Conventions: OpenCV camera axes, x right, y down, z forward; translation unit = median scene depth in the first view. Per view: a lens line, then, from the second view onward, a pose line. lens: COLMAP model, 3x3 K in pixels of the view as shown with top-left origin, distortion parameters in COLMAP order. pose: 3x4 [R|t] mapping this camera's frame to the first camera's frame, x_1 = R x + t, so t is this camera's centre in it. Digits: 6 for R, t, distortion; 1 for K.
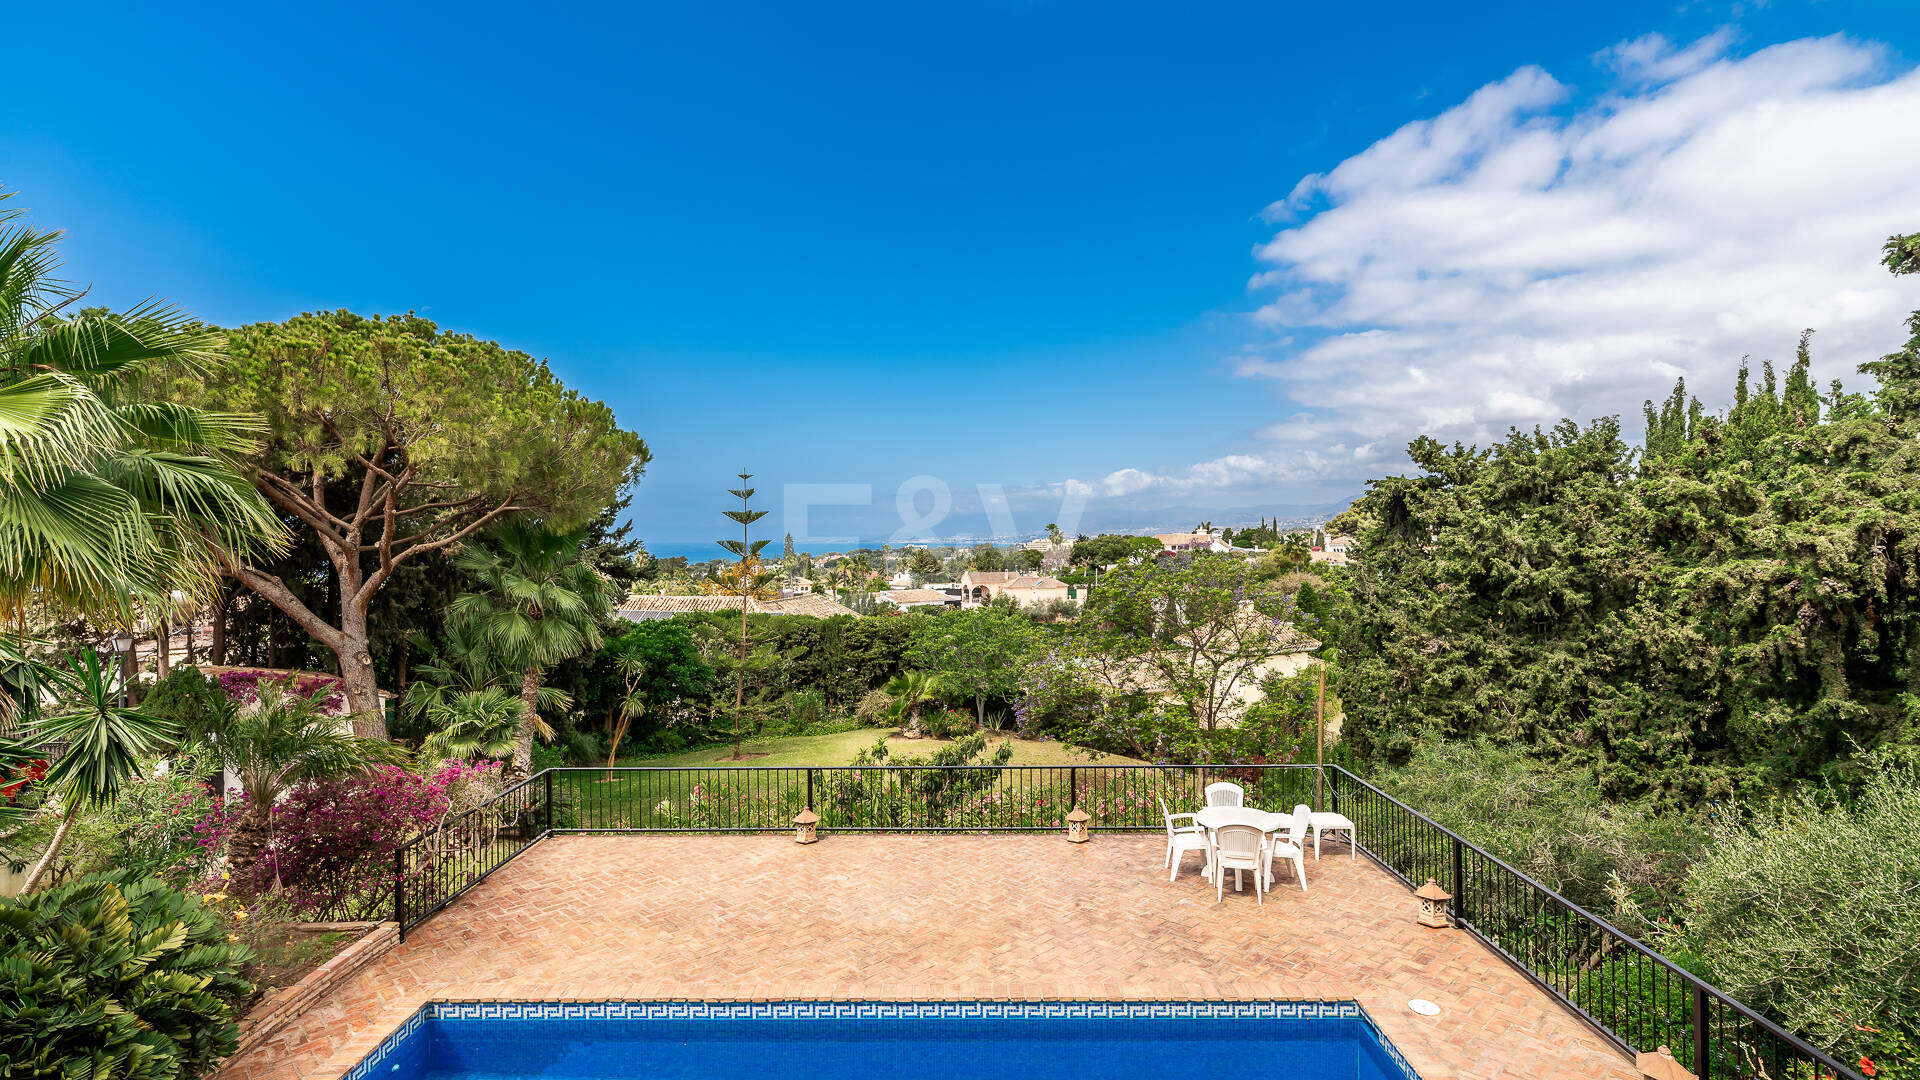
lens RADIAL K [[935.2, 0, 957.8], [0, 935.2, 549.7], [0, 0, 1]] dist [0.009448, -0.001012]
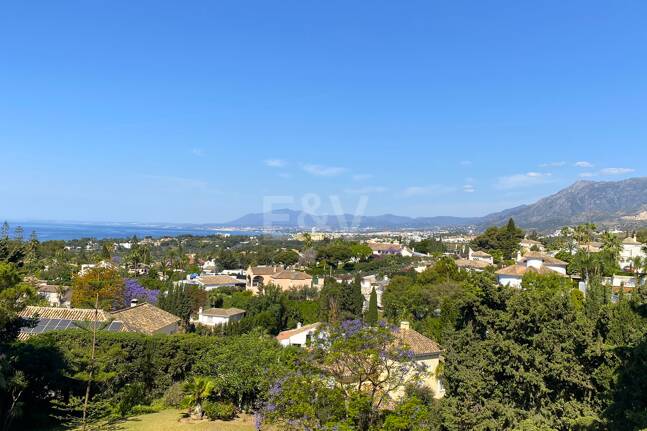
lens RADIAL K [[589.9, 0, 327.3], [0, 589.9, 213.4], [0, 0, 1]] dist [0.007568, 0.000000]
pose [[0.990677, 0.044715, 0.128687, 0.034052], [-0.039404, 0.998275, -0.043529, -0.142400], [-0.130412, 0.038052, 0.990729, -0.081567]]
